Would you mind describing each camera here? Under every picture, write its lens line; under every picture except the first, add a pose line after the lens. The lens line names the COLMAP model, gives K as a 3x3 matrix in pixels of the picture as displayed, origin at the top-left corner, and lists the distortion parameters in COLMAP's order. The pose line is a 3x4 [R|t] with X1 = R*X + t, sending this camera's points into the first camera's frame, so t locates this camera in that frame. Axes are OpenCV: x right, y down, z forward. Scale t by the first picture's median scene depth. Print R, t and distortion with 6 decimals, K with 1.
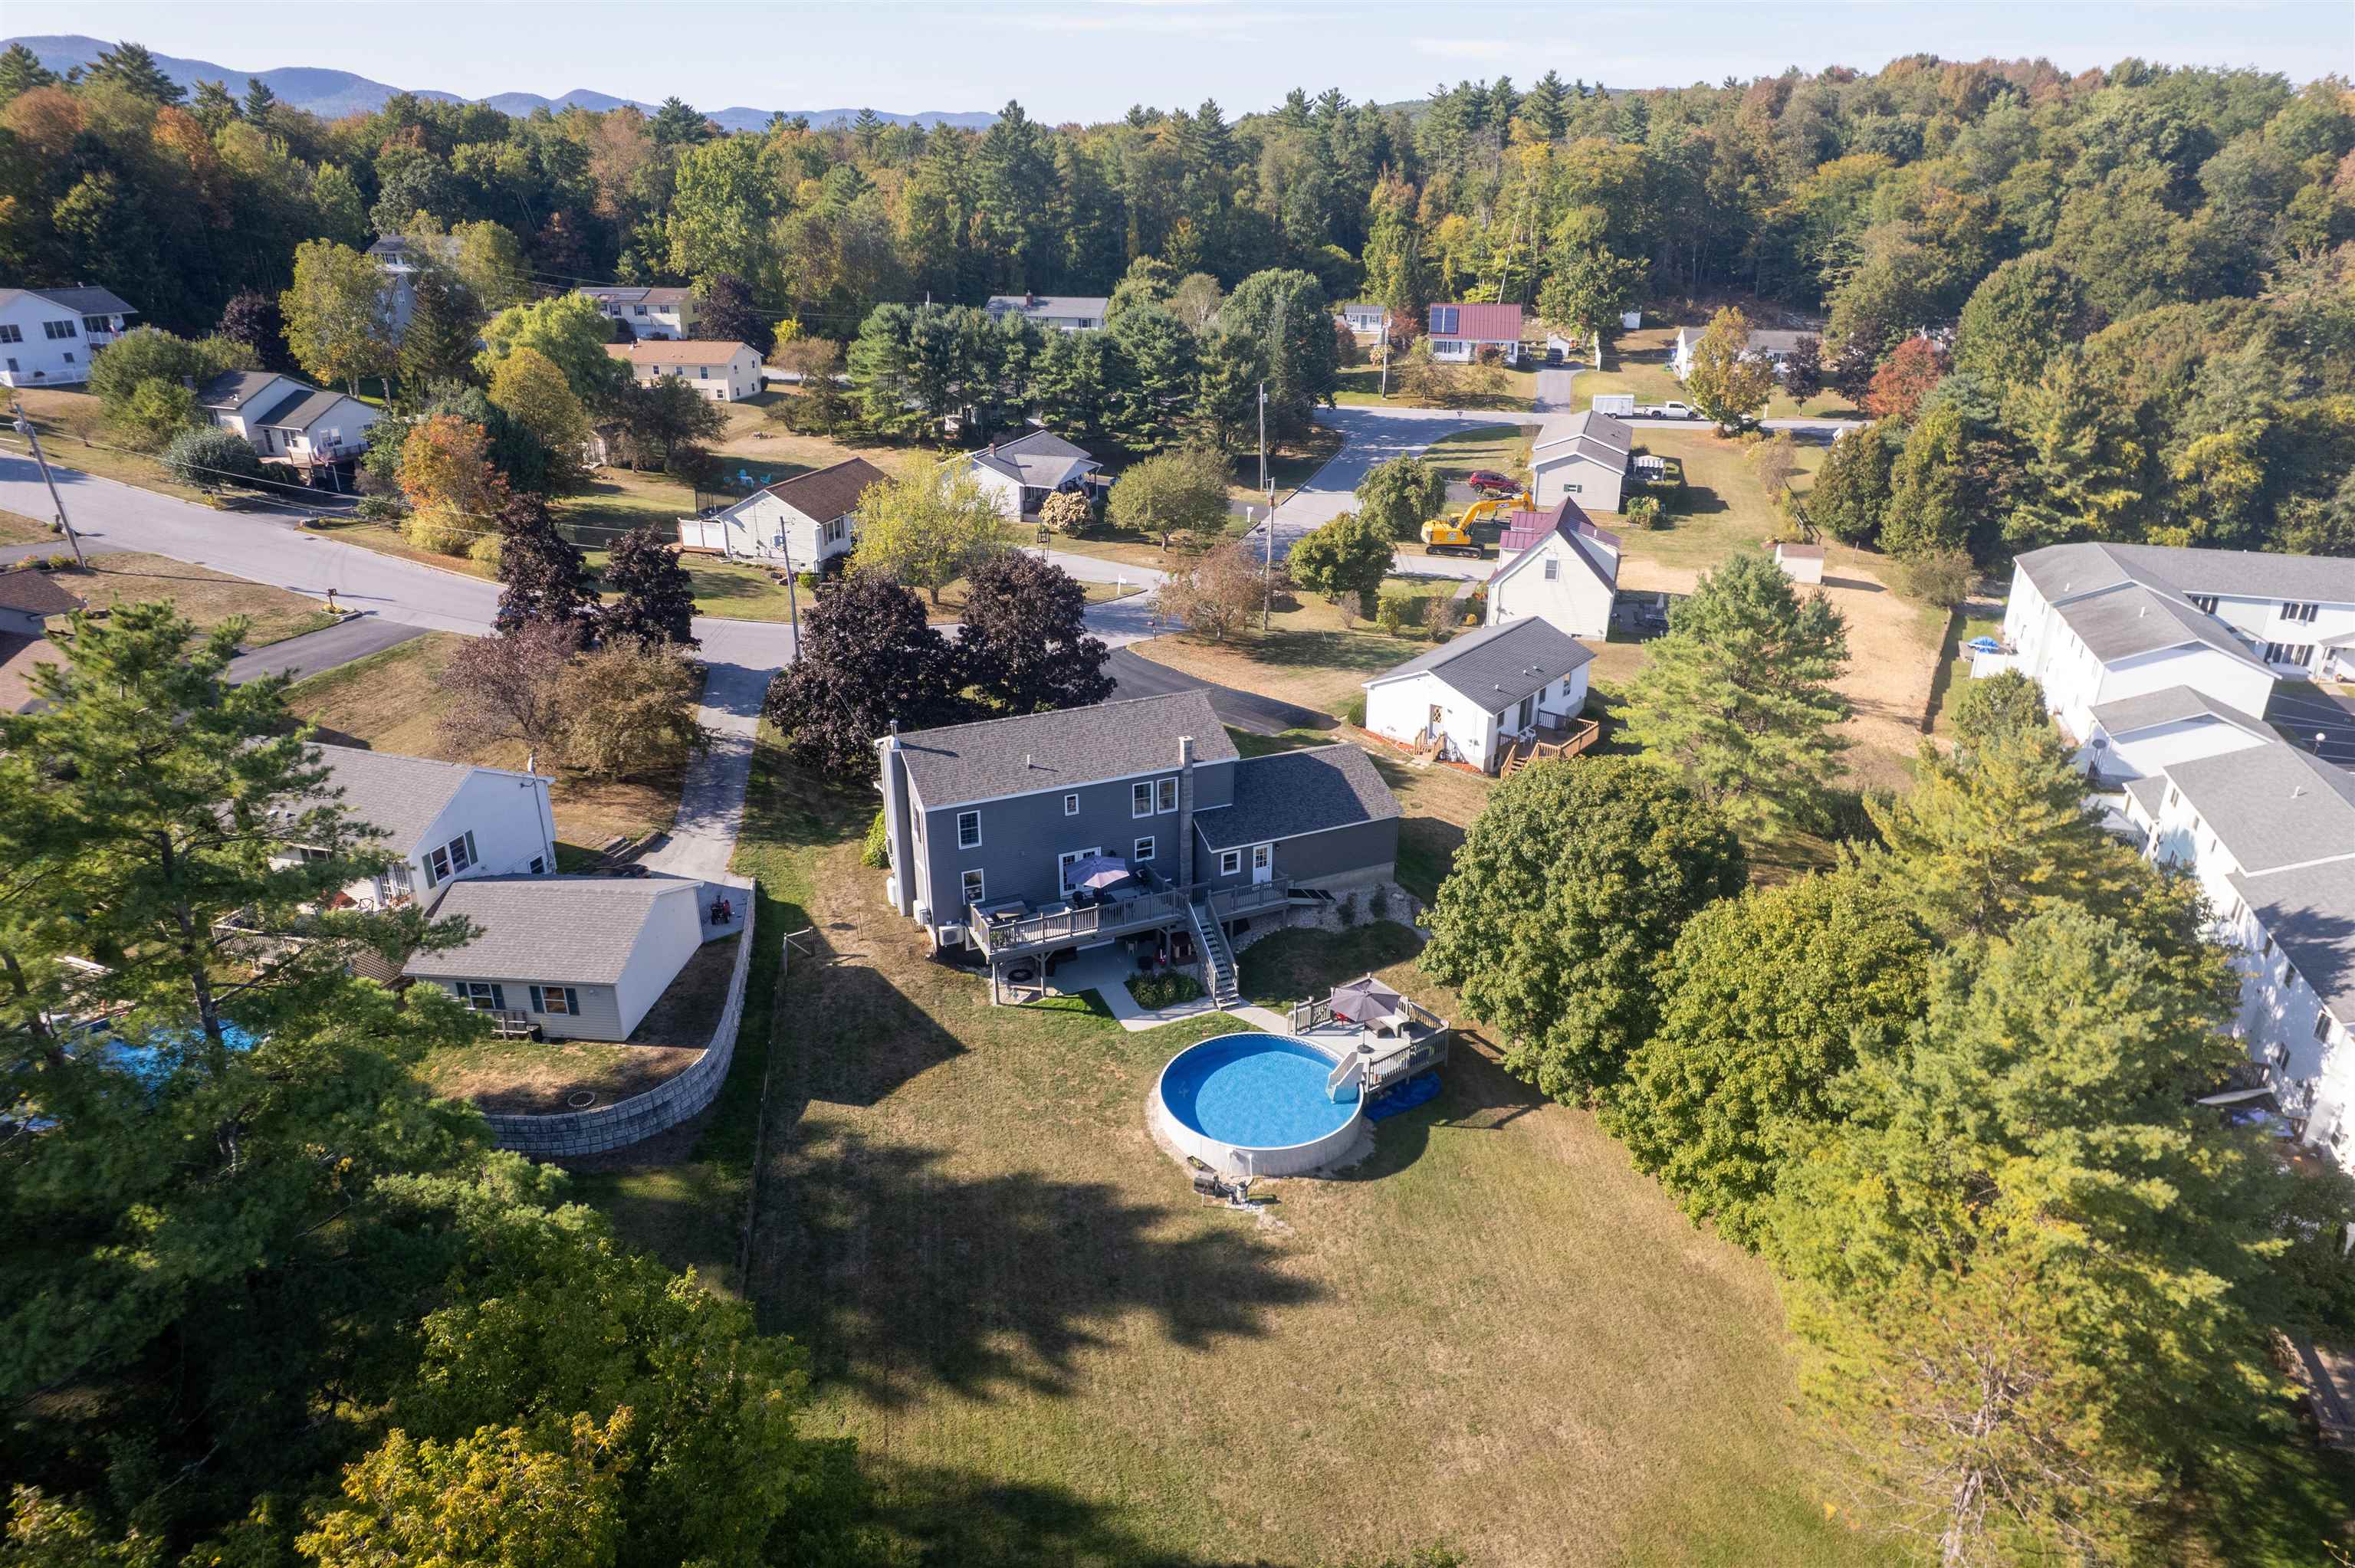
lens RADIAL K [[1533.1, 0, 1177.5], [0, 1533.1, 784.0], [0, 0, 1]] dist [-0.062341, 0.074230]
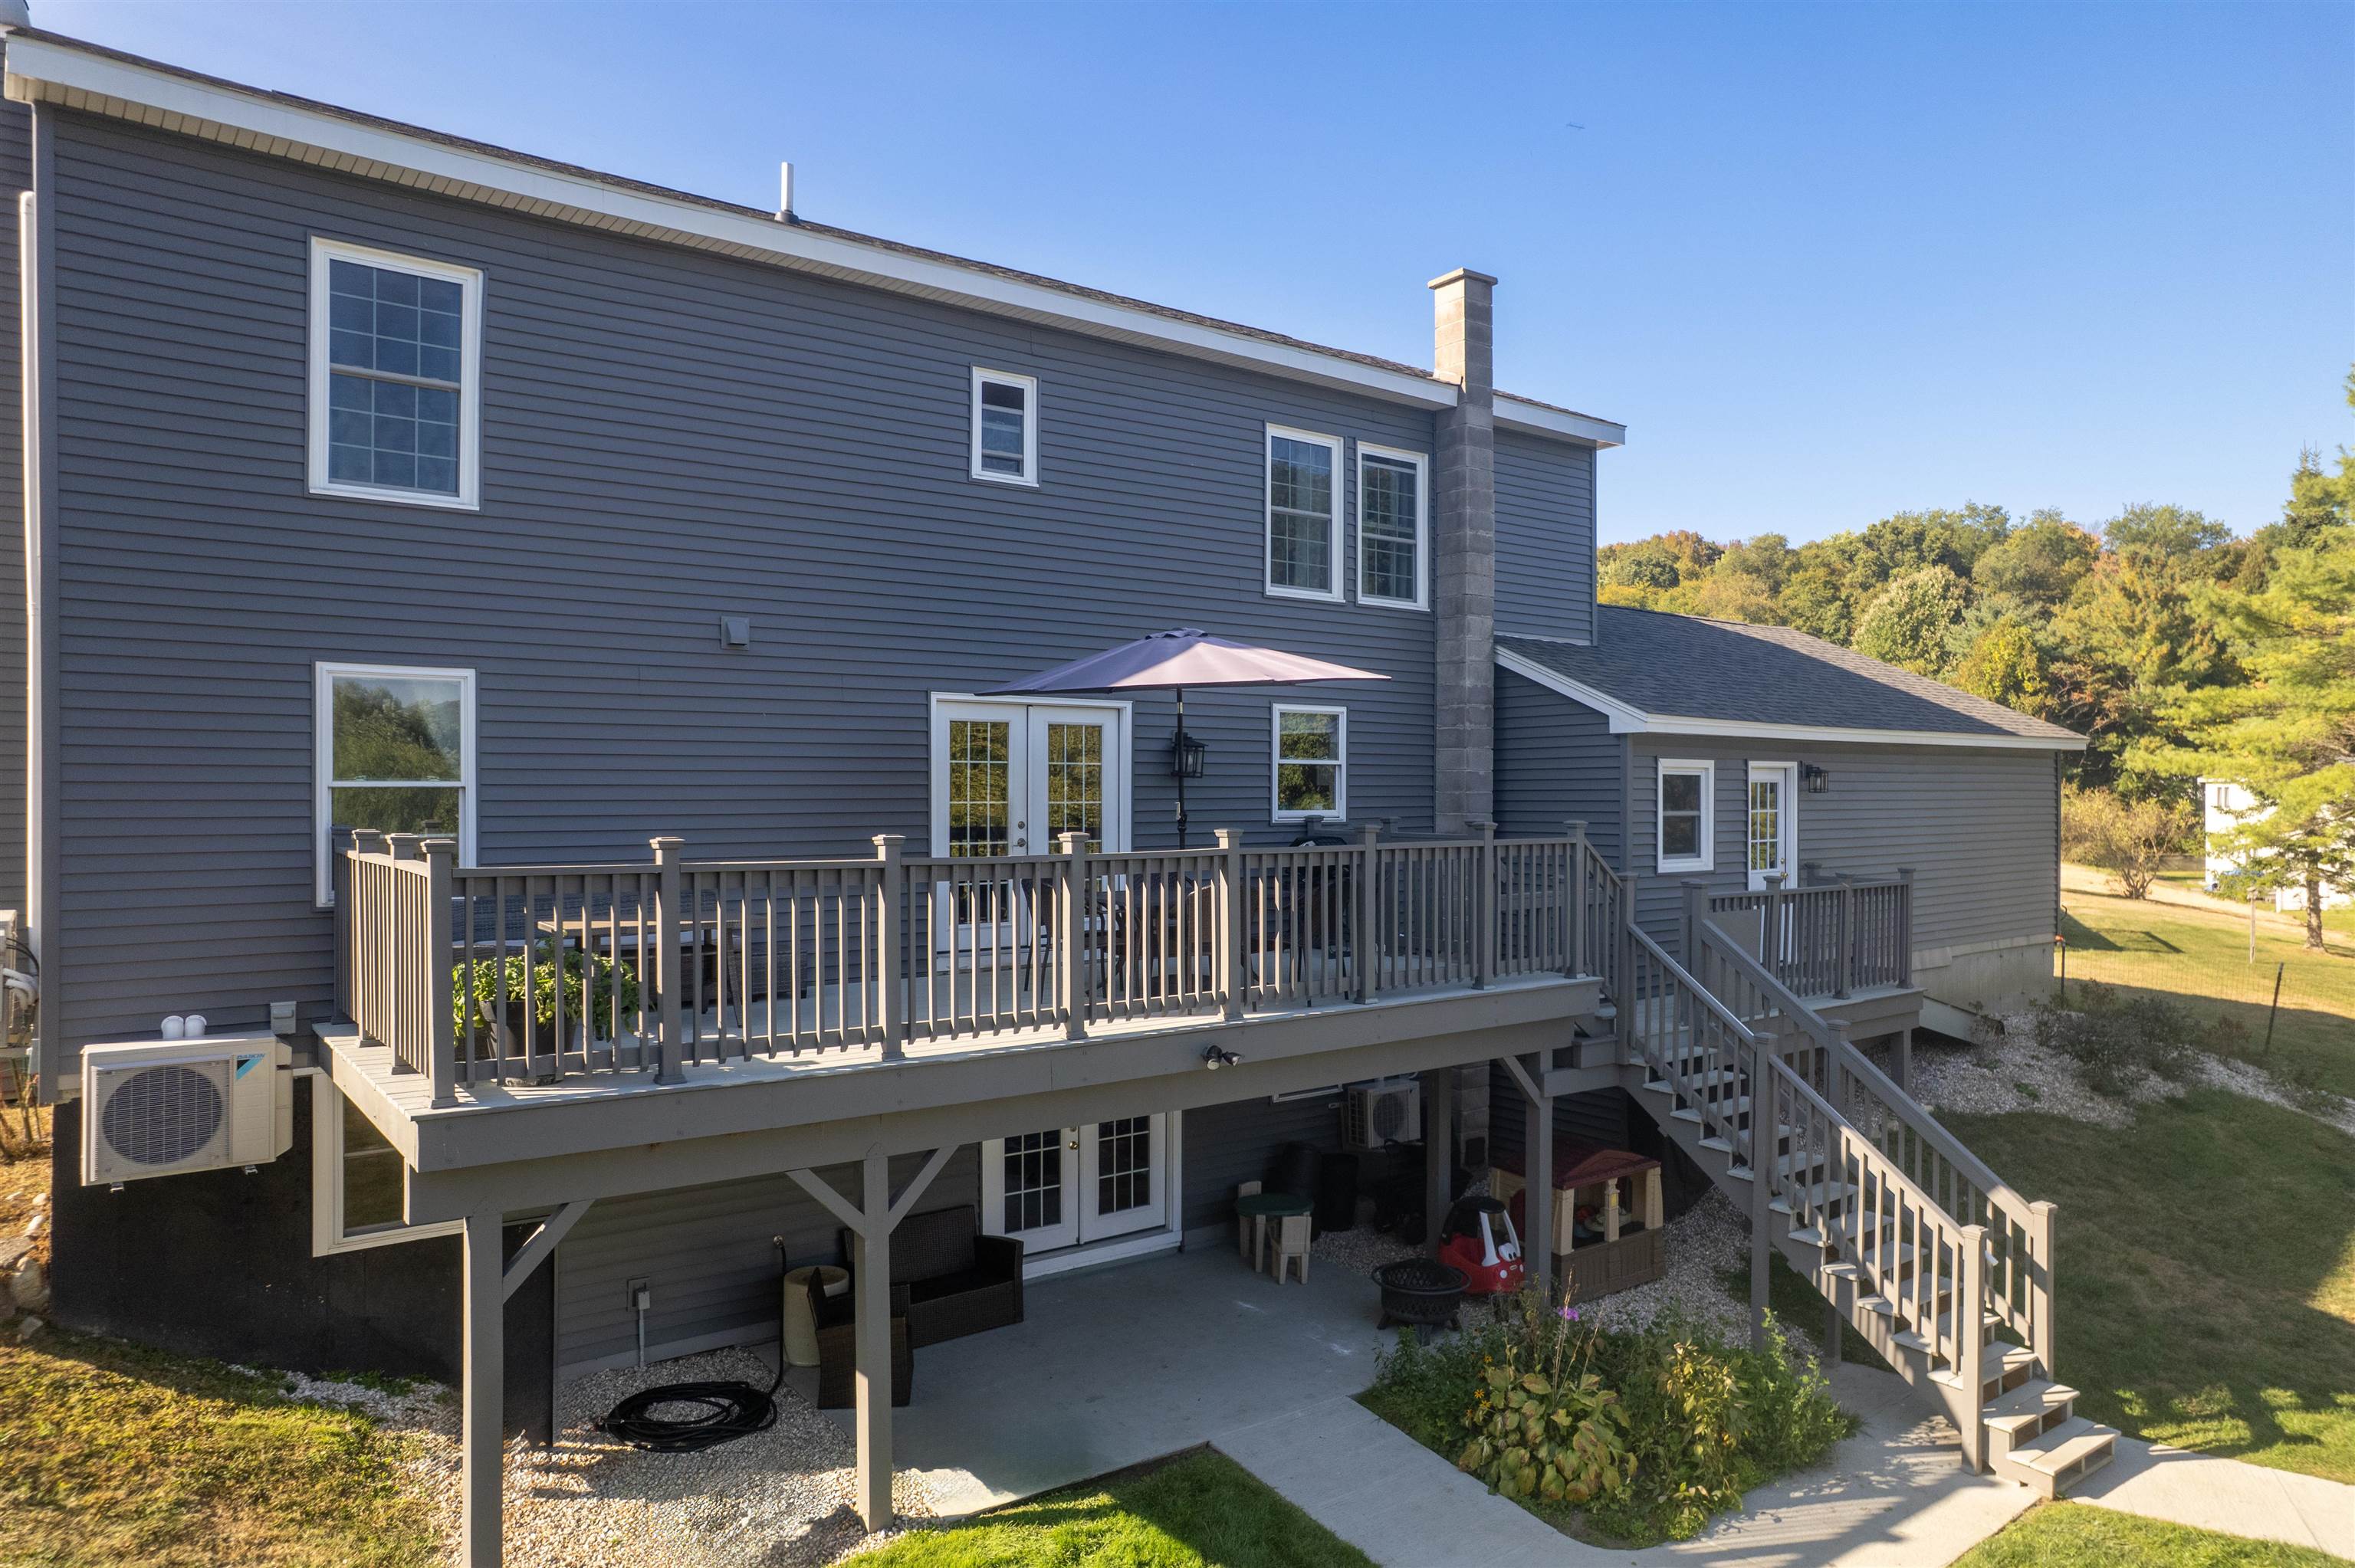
lens RADIAL K [[1517.0, 0, 1177.5], [0, 1517.0, 784.0], [0, 0, 1]] dist [-0.036535, 0.001960]
pose [[0.975338, 0.005881, 0.220638, -0.085803], [0.081224, 0.919931, -0.383574, 0.124347], [-0.205227, 0.392036, 0.896766, 0.806522]]
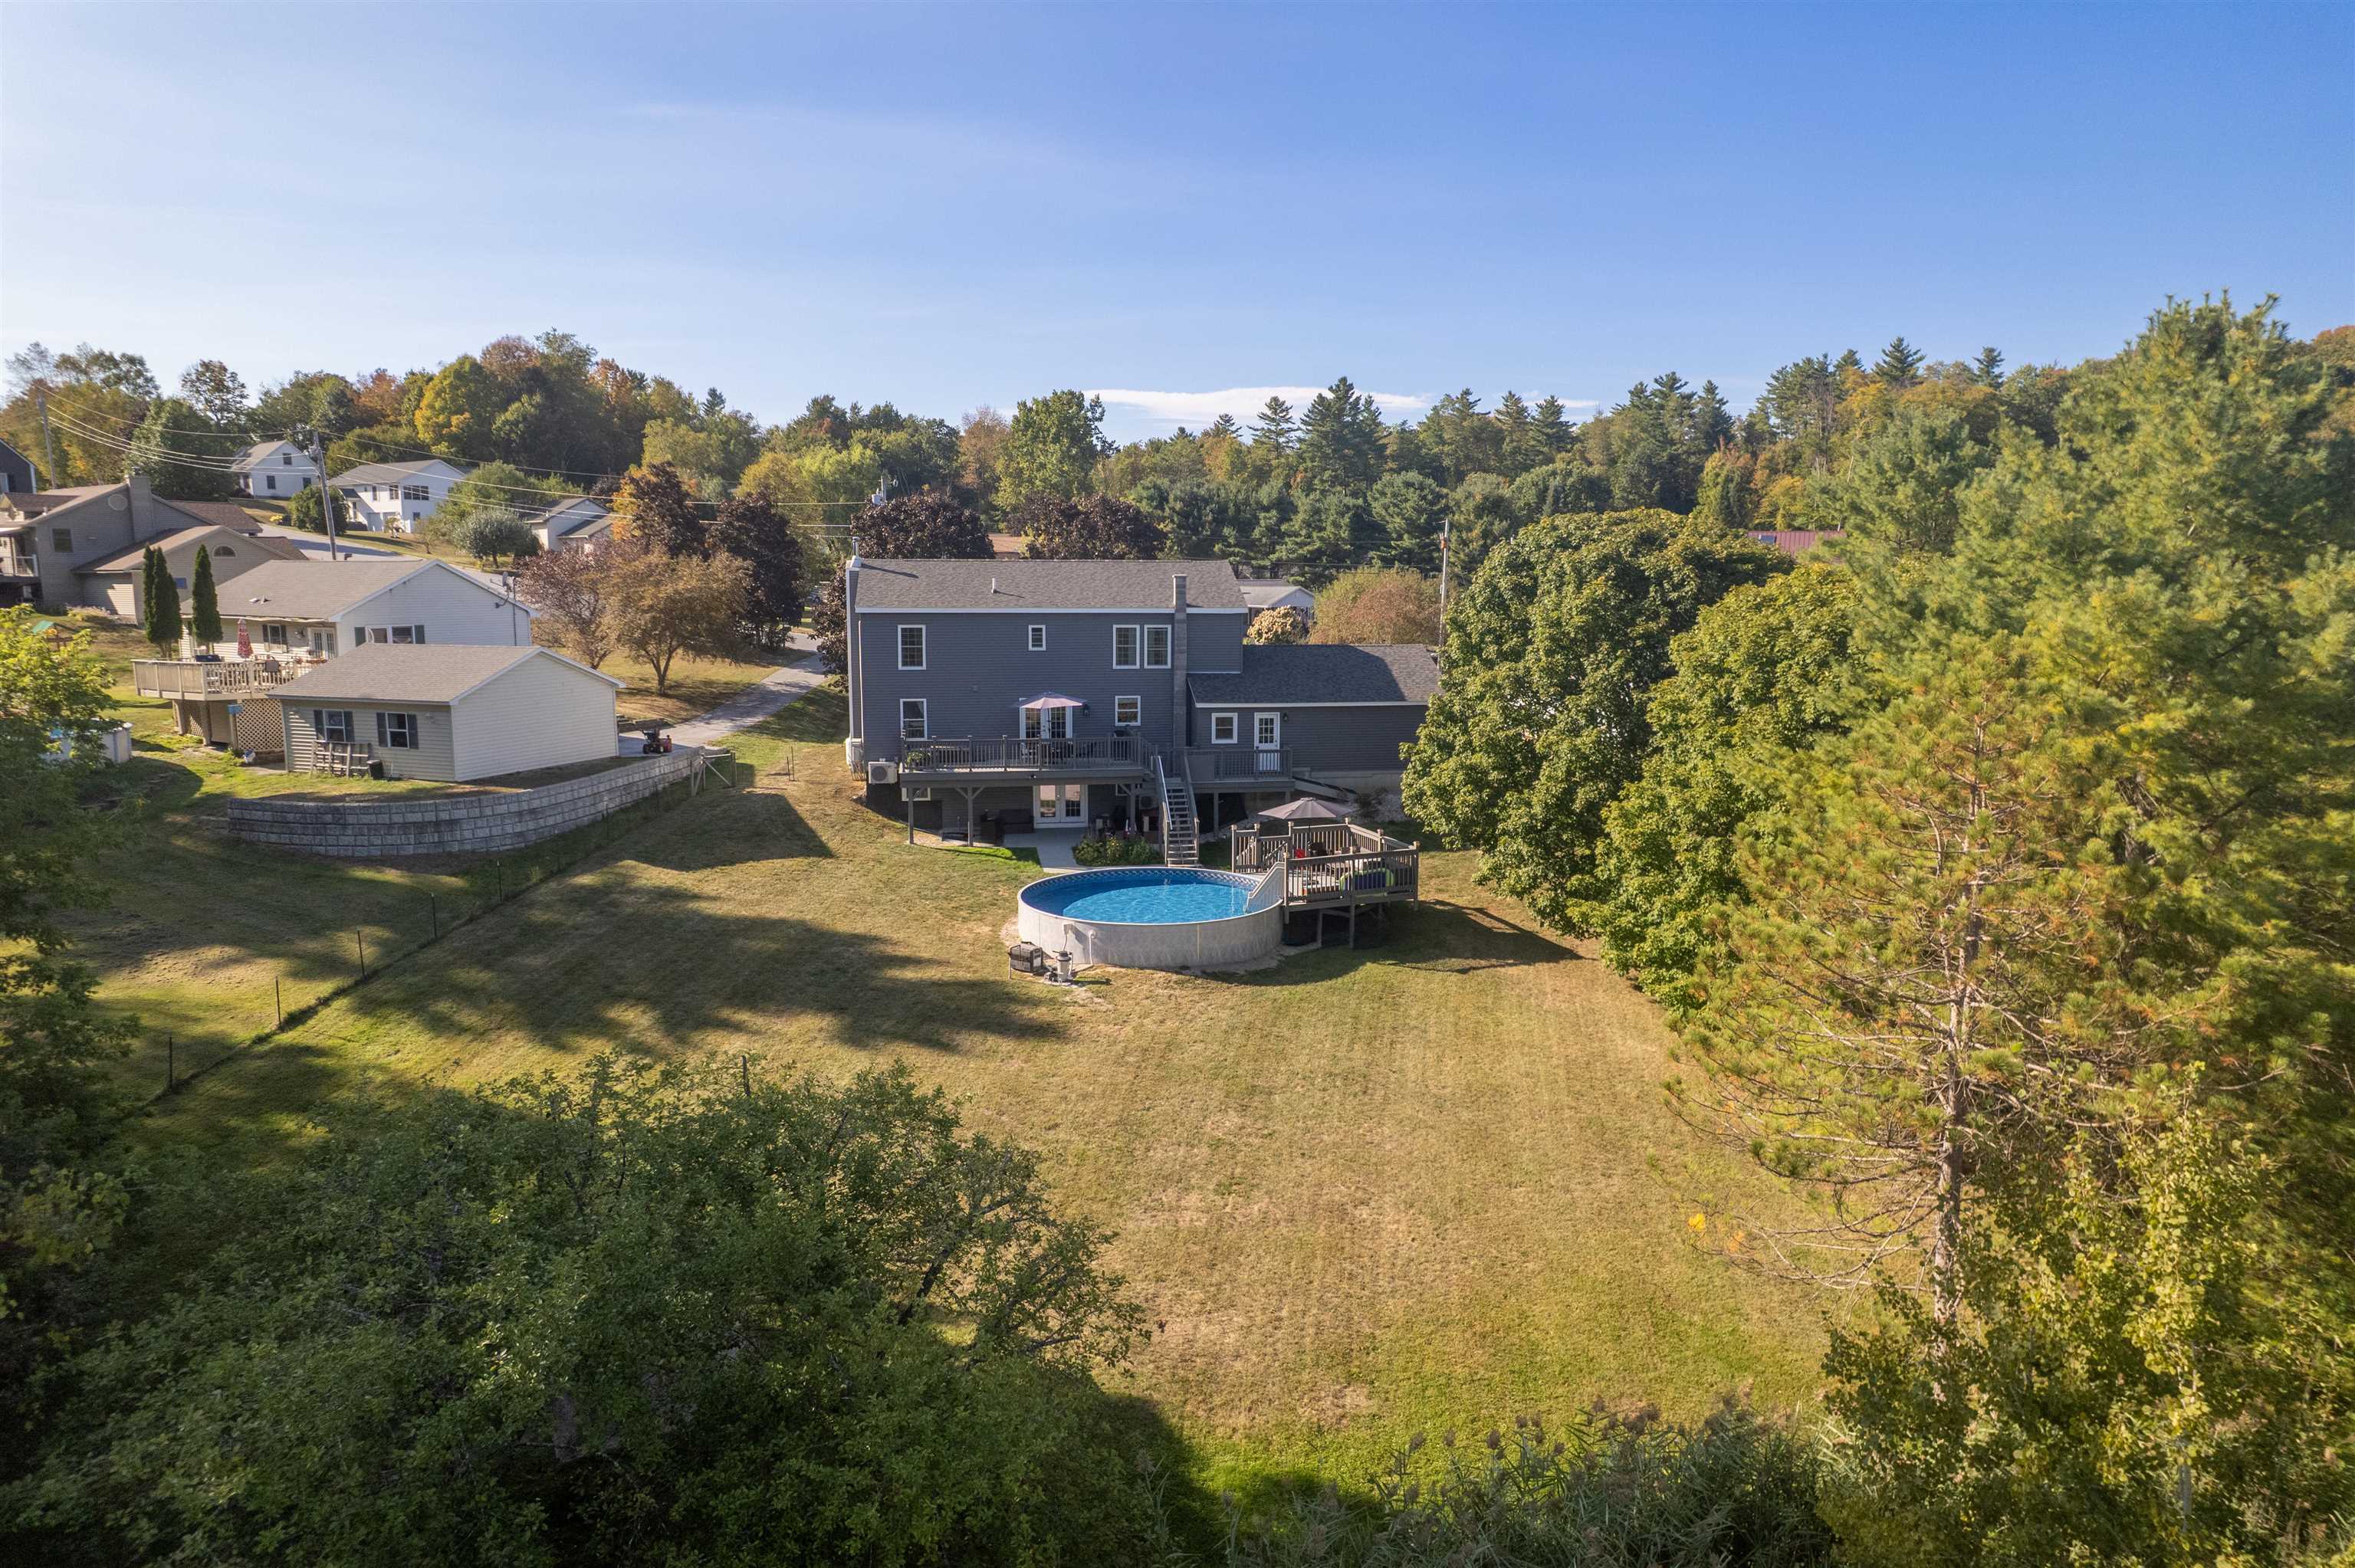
lens RADIAL K [[1517.0, 0, 1177.5], [0, 1517.0, 784.0], [0, 0, 1]] dist [-0.036535, 0.001960]
pose [[0.964087, 0.042097, -0.262228, 0.224304], [-0.107311, 0.964916, -0.239628, 0.276411], [0.242941, 0.259162, 0.934781, 0.233107]]
